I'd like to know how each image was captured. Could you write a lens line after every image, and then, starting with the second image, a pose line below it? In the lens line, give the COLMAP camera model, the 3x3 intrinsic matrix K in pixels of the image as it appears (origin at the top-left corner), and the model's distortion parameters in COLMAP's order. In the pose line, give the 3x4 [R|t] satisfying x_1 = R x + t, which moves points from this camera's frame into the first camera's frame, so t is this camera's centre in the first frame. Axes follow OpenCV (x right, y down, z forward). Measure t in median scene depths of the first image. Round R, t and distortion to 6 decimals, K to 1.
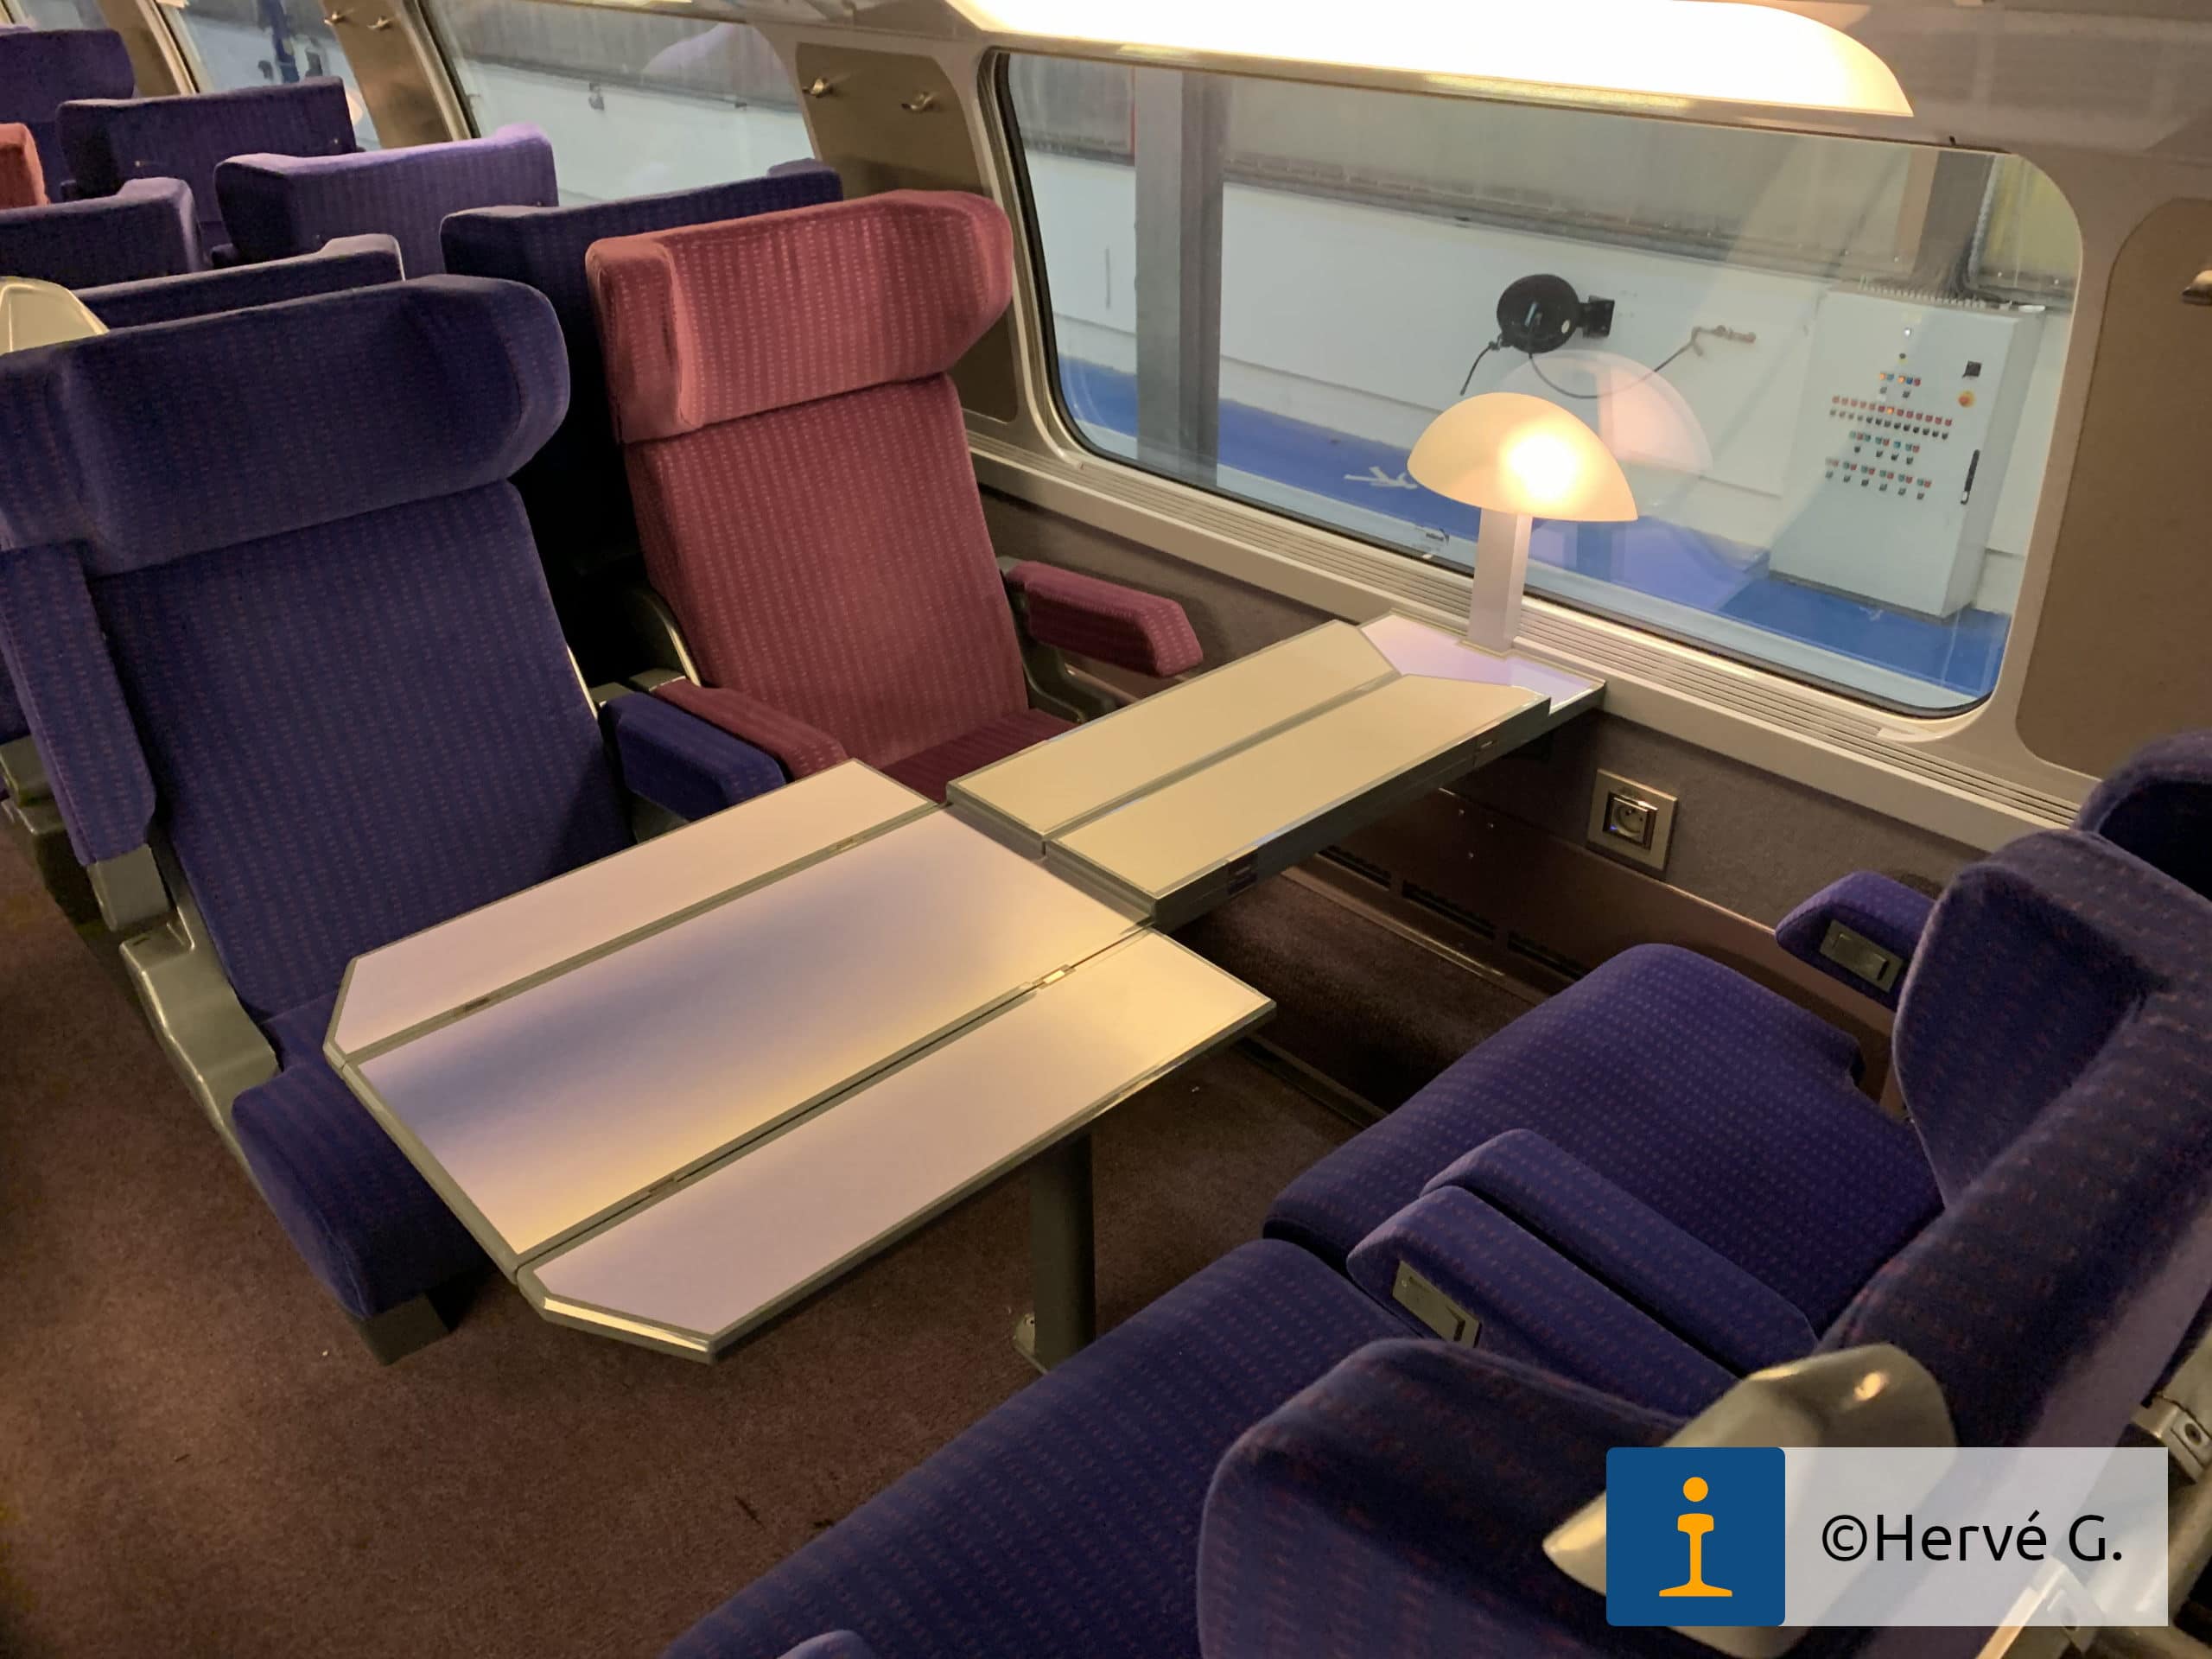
lens RADIAL K [[1684.8, 0, 1106.0], [0, 1684.8, 829.5], [0, 0, 1]] dist [-0.015441, 0.011787]
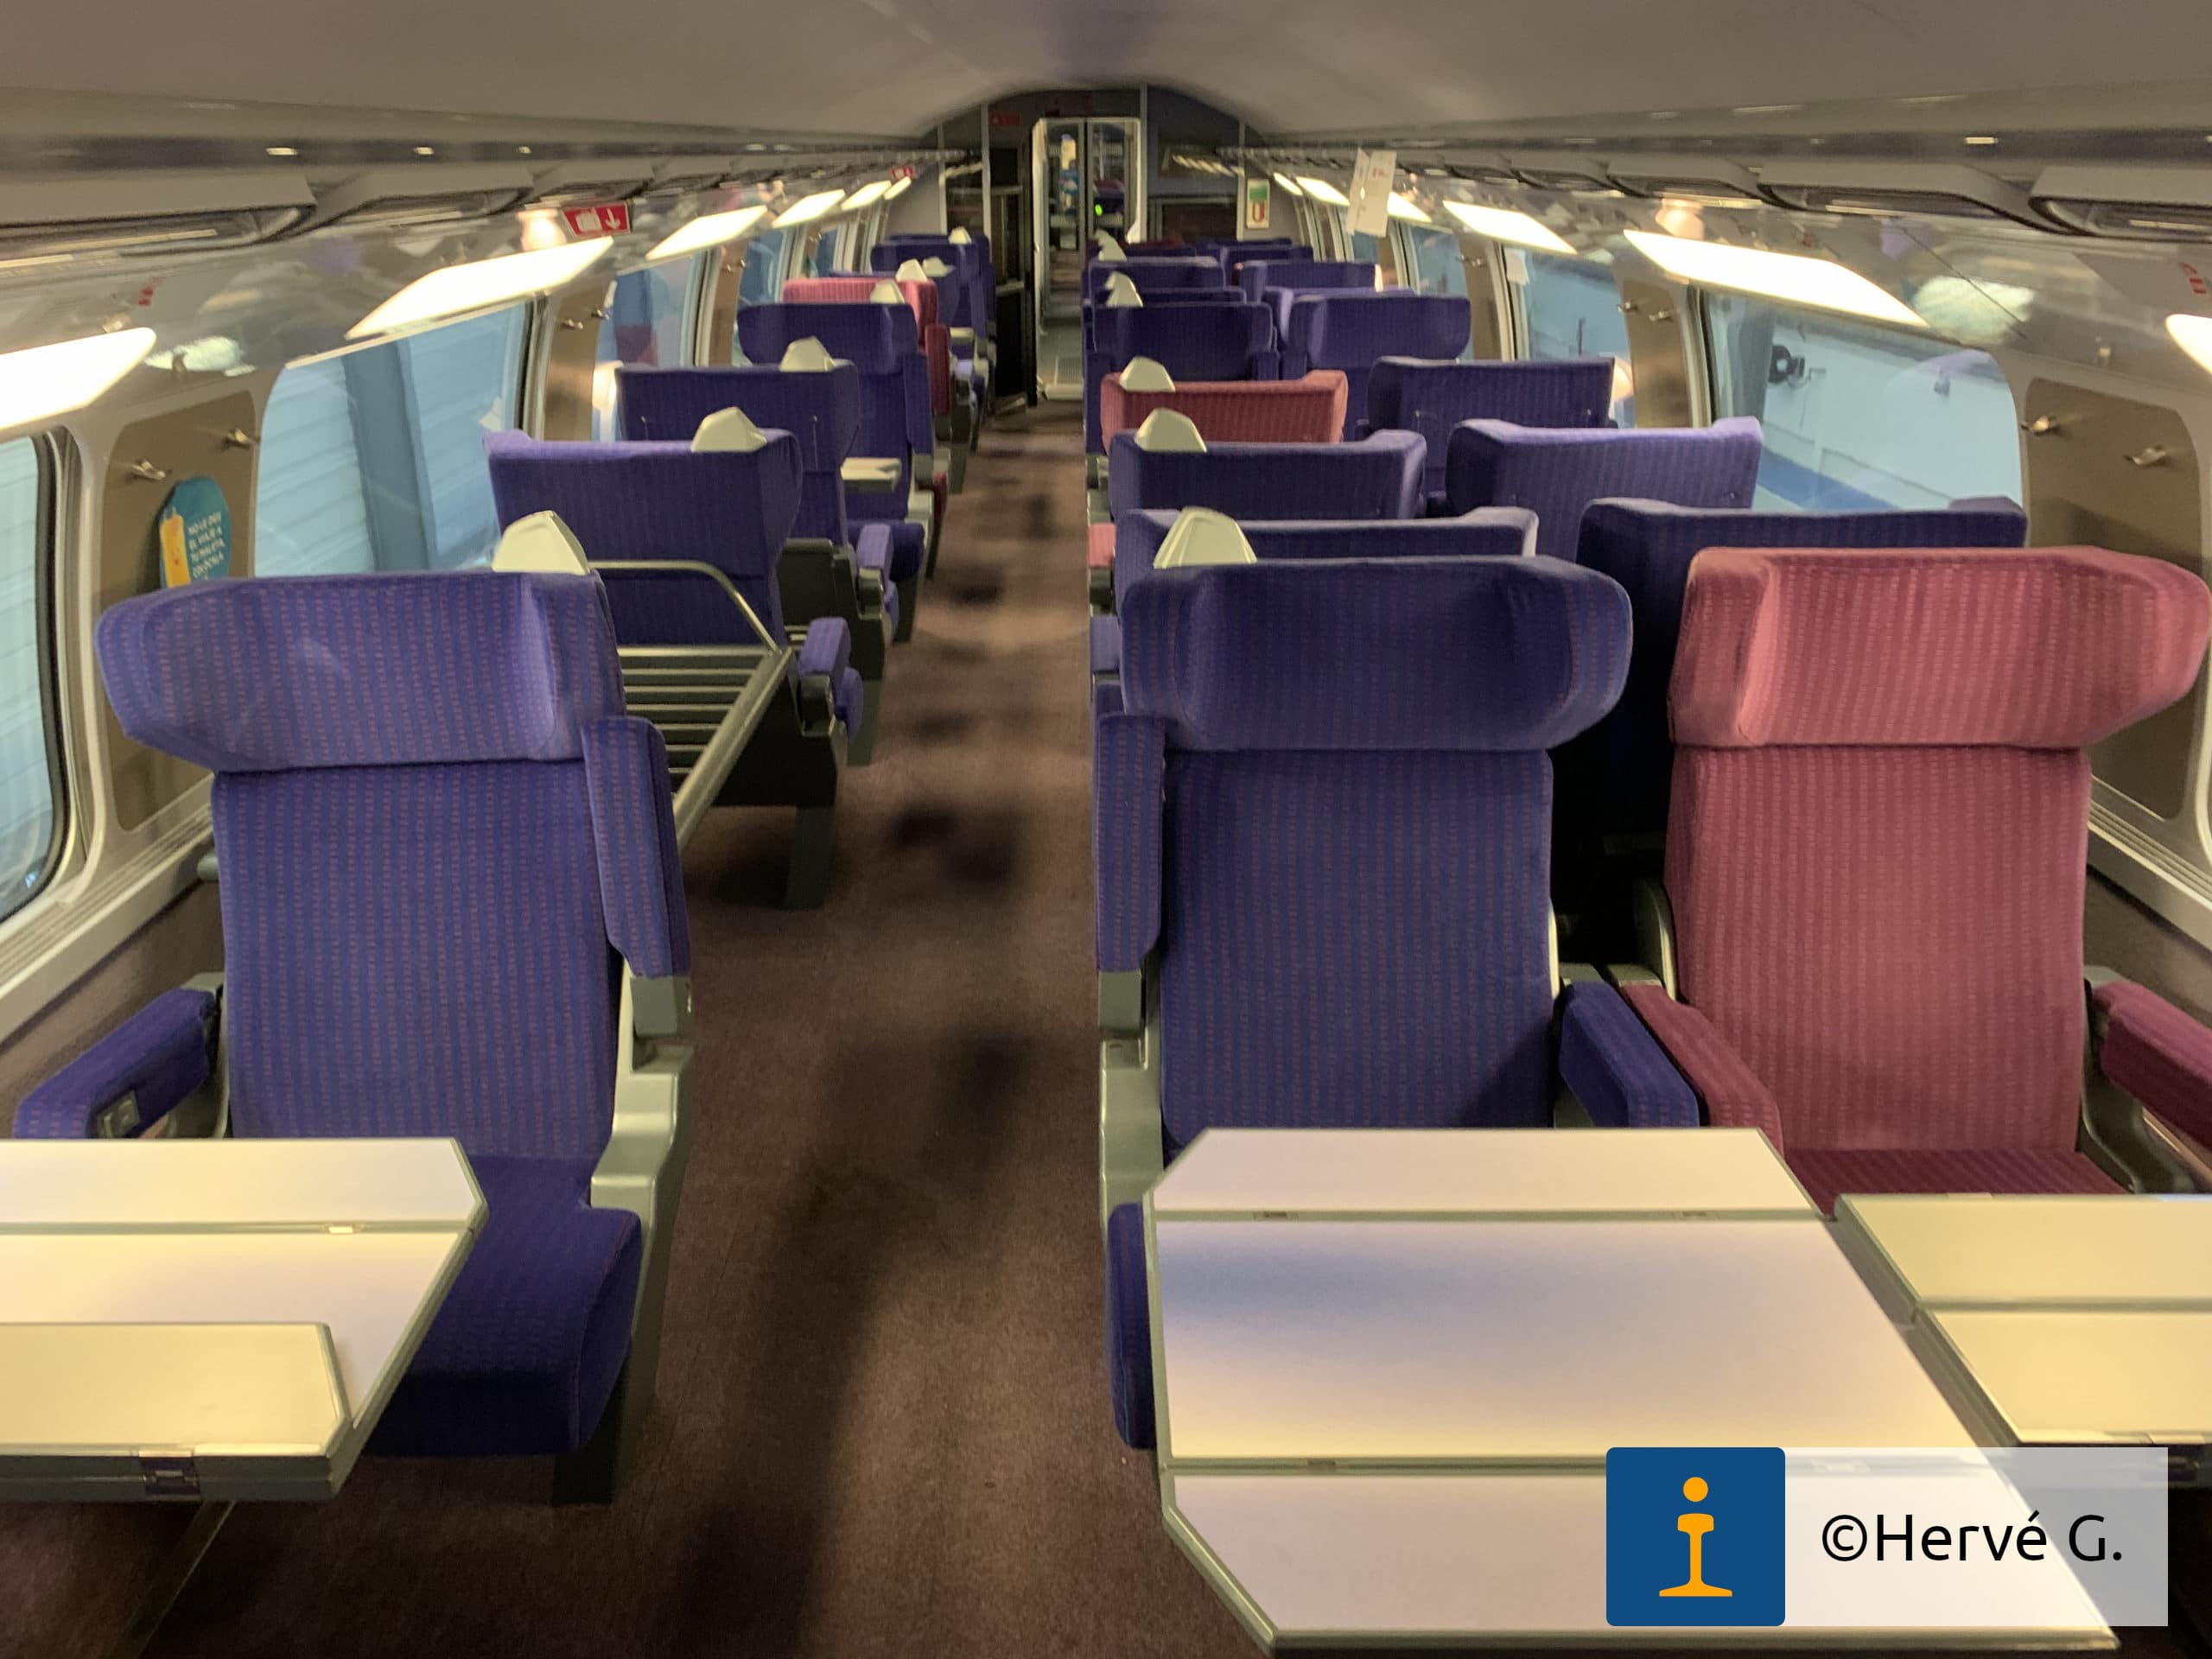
lens RADIAL K [[1788.1, 0, 1230.3], [0, 1788.1, 753.2], [0, 0, 1]] dist [0.015807, -0.090171]
pose [[0.724163, 0.242999, -0.645399, 0.207155], [-0.348449, 0.936543, -0.038356, -0.090895], [0.595123, 0.252664, 0.762882, 0.036045]]
